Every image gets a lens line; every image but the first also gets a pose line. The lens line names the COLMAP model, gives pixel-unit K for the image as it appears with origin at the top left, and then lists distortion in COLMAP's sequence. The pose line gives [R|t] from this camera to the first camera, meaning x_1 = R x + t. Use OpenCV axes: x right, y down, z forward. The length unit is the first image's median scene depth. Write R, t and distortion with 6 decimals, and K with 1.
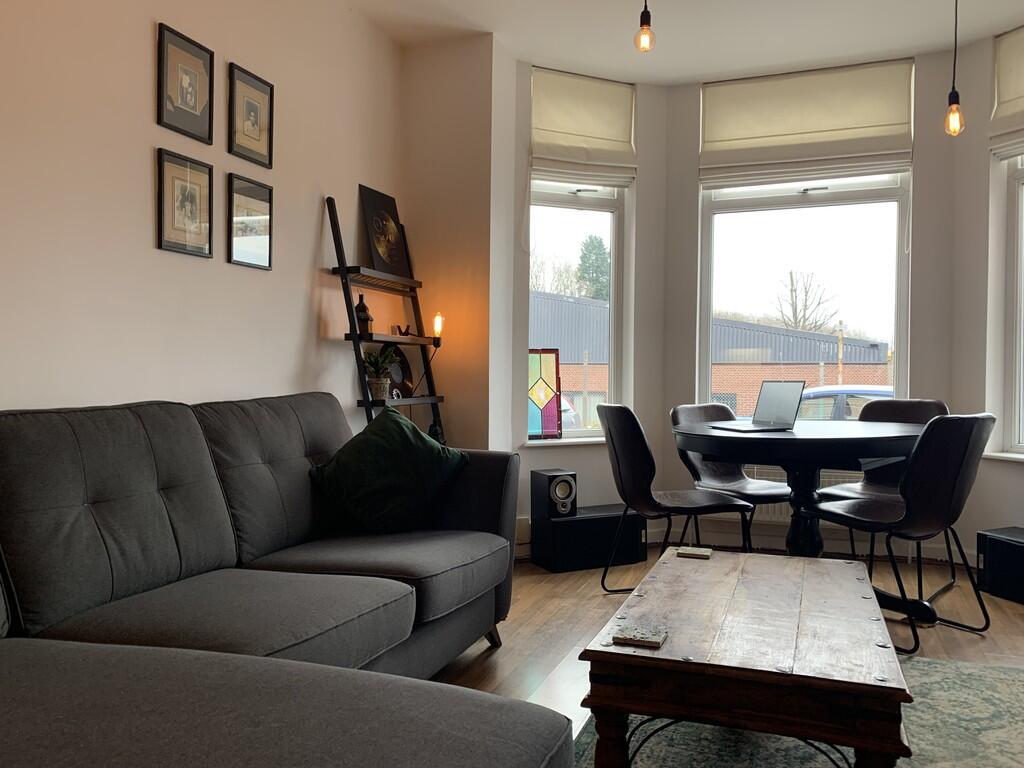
lens RADIAL K [[785.4, 0, 509.8], [0, 785.4, 391.2], [0, 0, 1]] dist [0.044320, -0.043259]
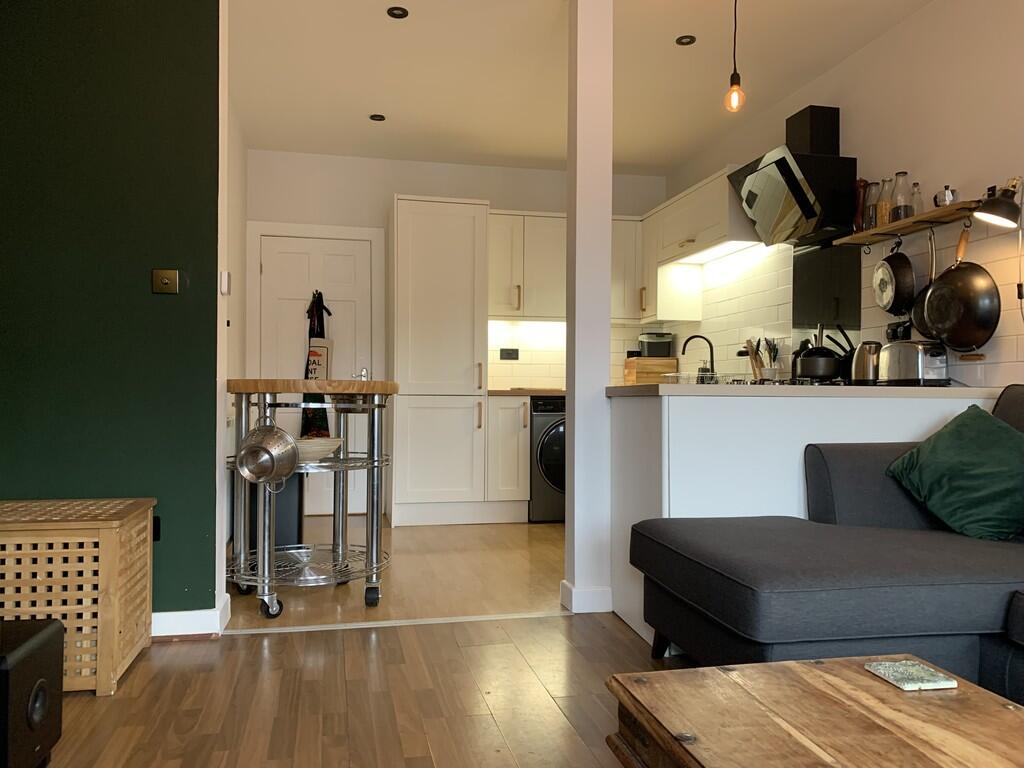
lens RADIAL K [[785.4, 0, 508.2], [0, 785.4, 384.3], [0, 0, 1]] dist [0.044320, -0.043259]
pose [[-0.832174, -0.013812, -0.554343, 0.423680], [-0.017544, 0.999845, 0.001424, 0.007800], [0.554238, 0.010910, -0.832287, 0.637375]]
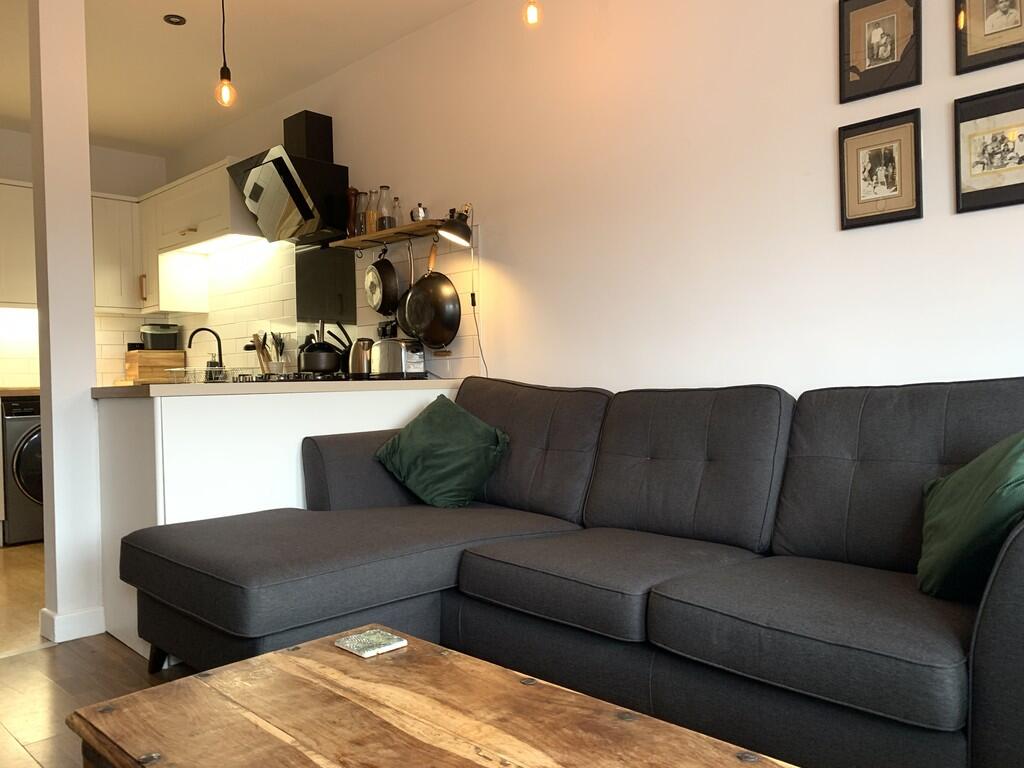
lens RADIAL K [[785.4, 0, 502.6], [0, 785.4, 387.8], [0, 0, 1]] dist [0.044320, -0.043259]
pose [[-0.393174, 0.016997, -0.919307, 0.417603], [0.003375, 0.999849, 0.017043, -0.001658], [0.919458, 0.003598, -0.393172, 0.662843]]
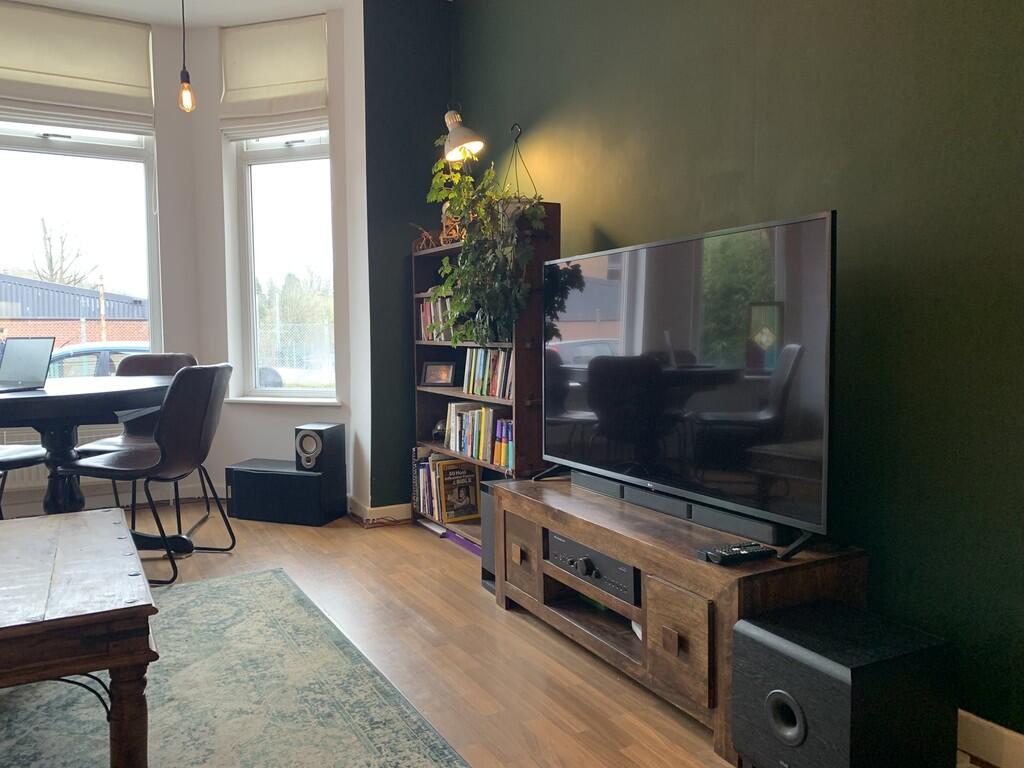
lens RADIAL K [[785.4, 0, 503.3], [0, 785.4, 388.2], [0, 0, 1]] dist [0.044320, -0.043259]
pose [[0.652049, -0.060778, 0.755737, -0.006323], [0.022053, 0.997880, 0.061224, 0.001979], [-0.757856, -0.023255, 0.652007, -0.046542]]
